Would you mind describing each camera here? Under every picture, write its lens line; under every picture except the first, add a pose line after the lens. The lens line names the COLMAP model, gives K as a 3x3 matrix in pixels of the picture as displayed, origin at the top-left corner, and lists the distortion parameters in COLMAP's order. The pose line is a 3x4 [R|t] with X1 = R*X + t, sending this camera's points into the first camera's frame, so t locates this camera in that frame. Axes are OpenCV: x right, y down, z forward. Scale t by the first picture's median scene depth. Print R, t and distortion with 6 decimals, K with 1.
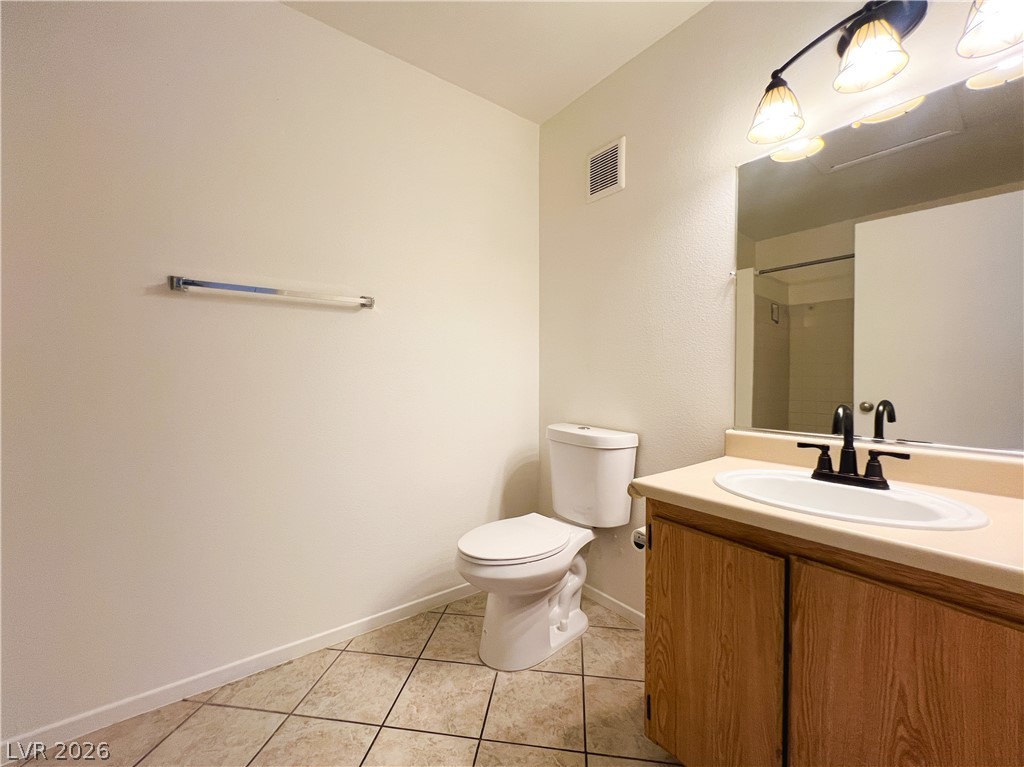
lens RADIAL K [[419.2, 0, 511.0], [0, 419.2, 383.9], [0, 0, 1]] dist [-0.000926, 0.000139]
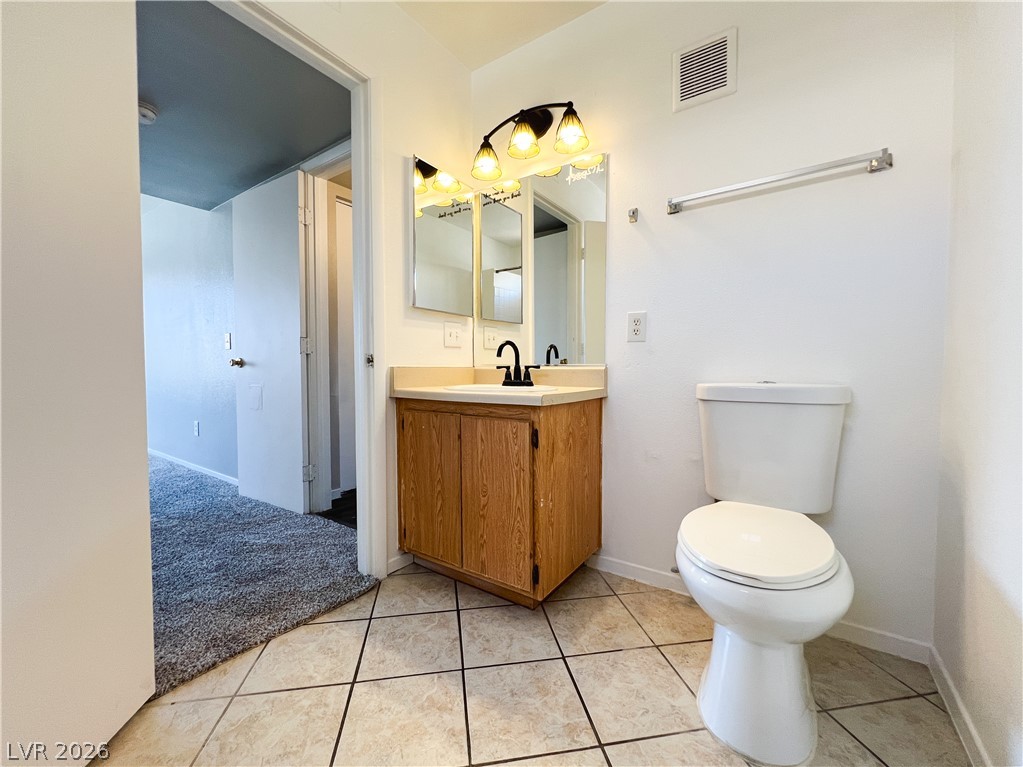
lens RADIAL K [[418.8, 0, 510.5], [0, 418.8, 383.9], [0, 0, 1]] dist [-0.000926, 0.000139]
pose [[0.951336, -0.013509, 0.307860, 0.249042], [0.009327, 0.999843, 0.015049, 0.205046], [-0.308015, -0.011445, 0.951313, -0.650652]]
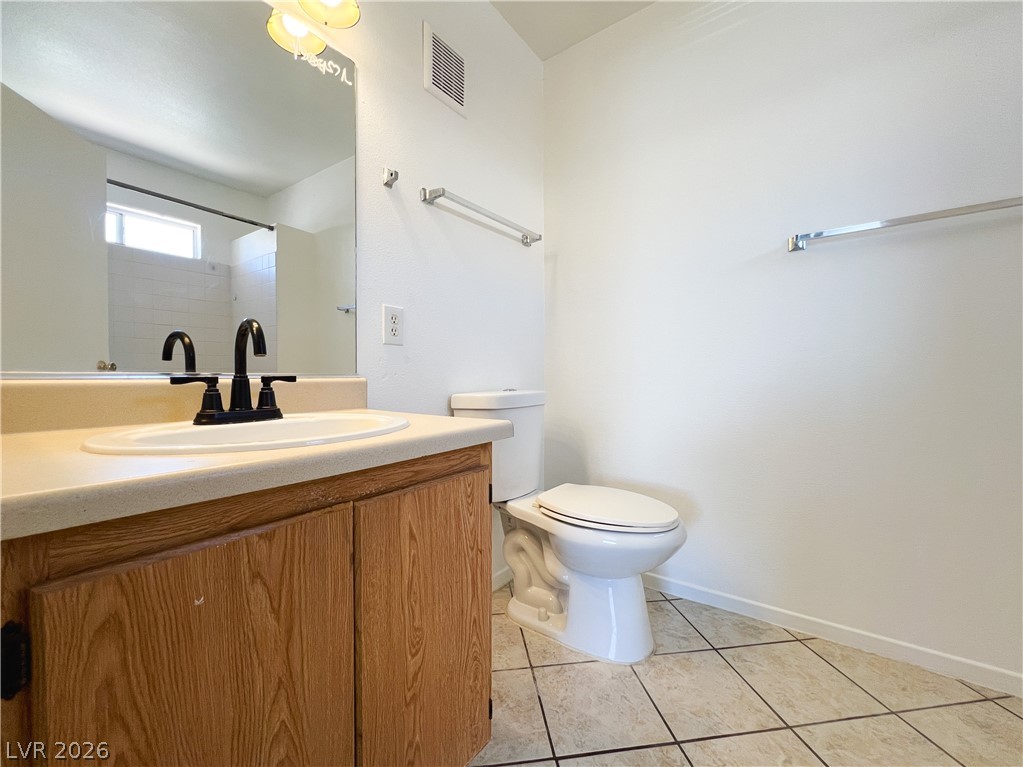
lens RADIAL K [[418.8, 0, 510.5], [0, 418.8, 383.9], [0, 0, 1]] dist [-0.000926, 0.000139]
pose [[-0.279579, -0.021197, 0.959889, -0.080443], [0.024150, 0.999285, 0.029101, 0.159056], [-0.959819, 0.031318, -0.278868, 0.749228]]
